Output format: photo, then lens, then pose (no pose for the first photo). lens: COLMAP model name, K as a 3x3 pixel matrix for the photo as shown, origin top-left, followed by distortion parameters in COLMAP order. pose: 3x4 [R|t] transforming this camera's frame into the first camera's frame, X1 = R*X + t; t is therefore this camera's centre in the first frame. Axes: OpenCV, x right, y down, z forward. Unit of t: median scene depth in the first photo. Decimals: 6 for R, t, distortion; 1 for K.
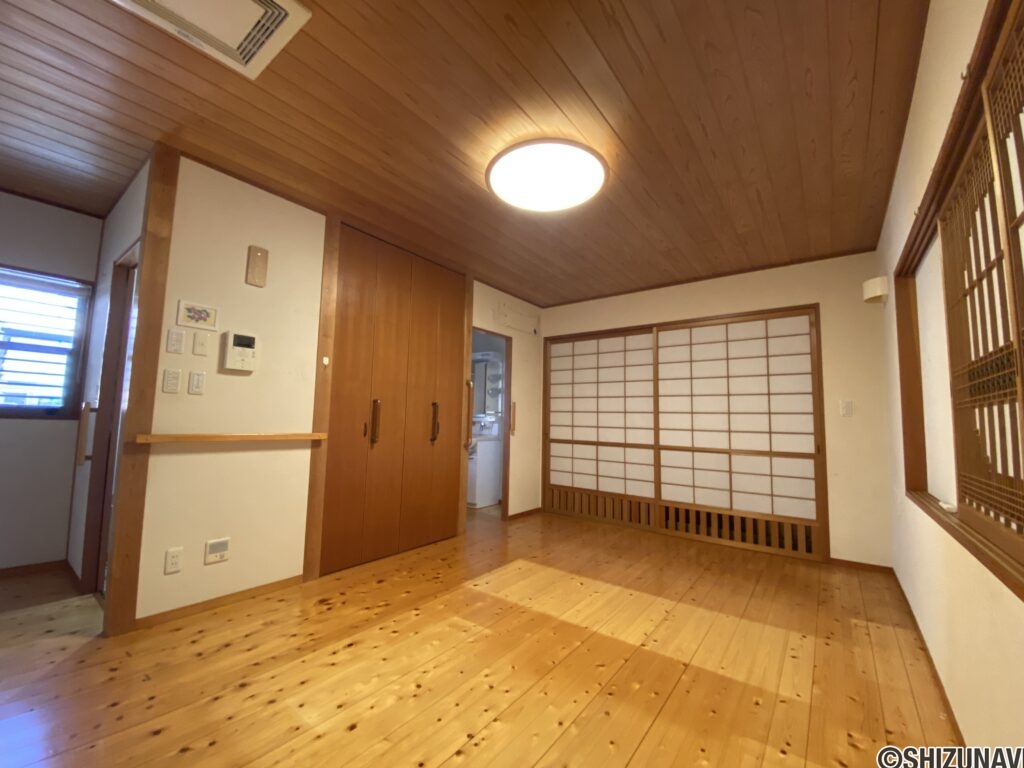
lens RADIAL K [[420.7, 0, 510.9], [0, 420.7, 383.1], [0, 0, 1]] dist [0.022720, -0.002020]
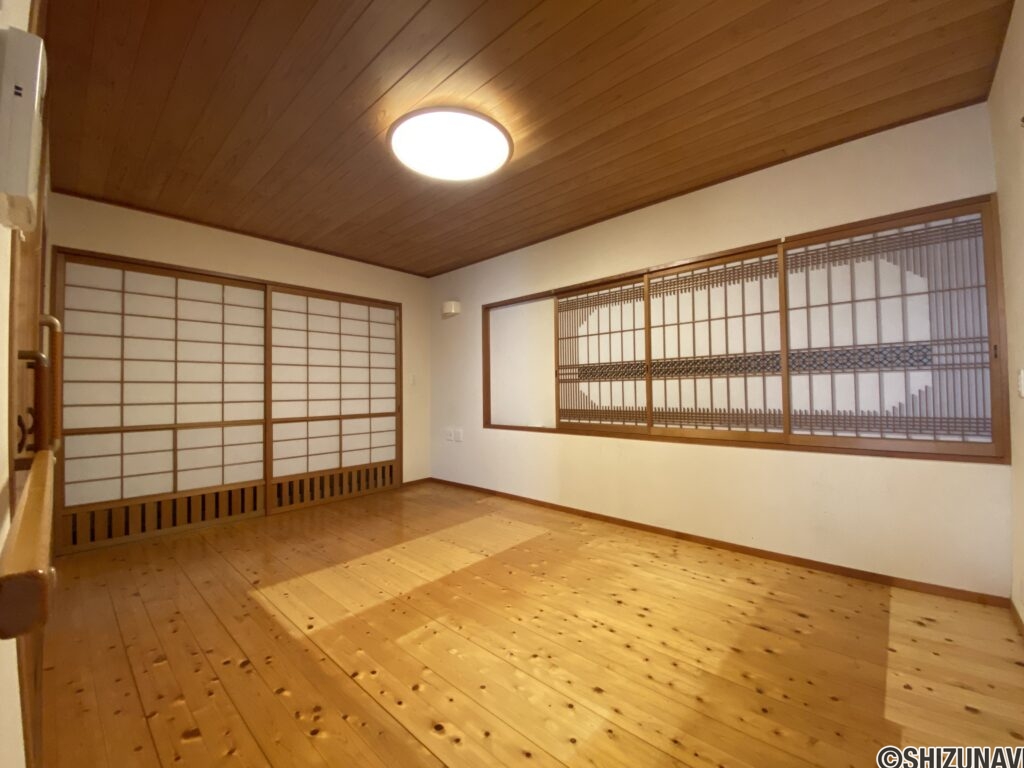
lens RADIAL K [[420.7, 0, 510.6], [0, 420.7, 383.6], [0, 0, 1]] dist [0.022720, -0.002020]
pose [[0.098466, -0.004011, 0.995132, -0.640219], [-0.070309, 0.997465, 0.010978, 0.033816], [-0.992654, -0.071047, 0.097934, 0.529342]]
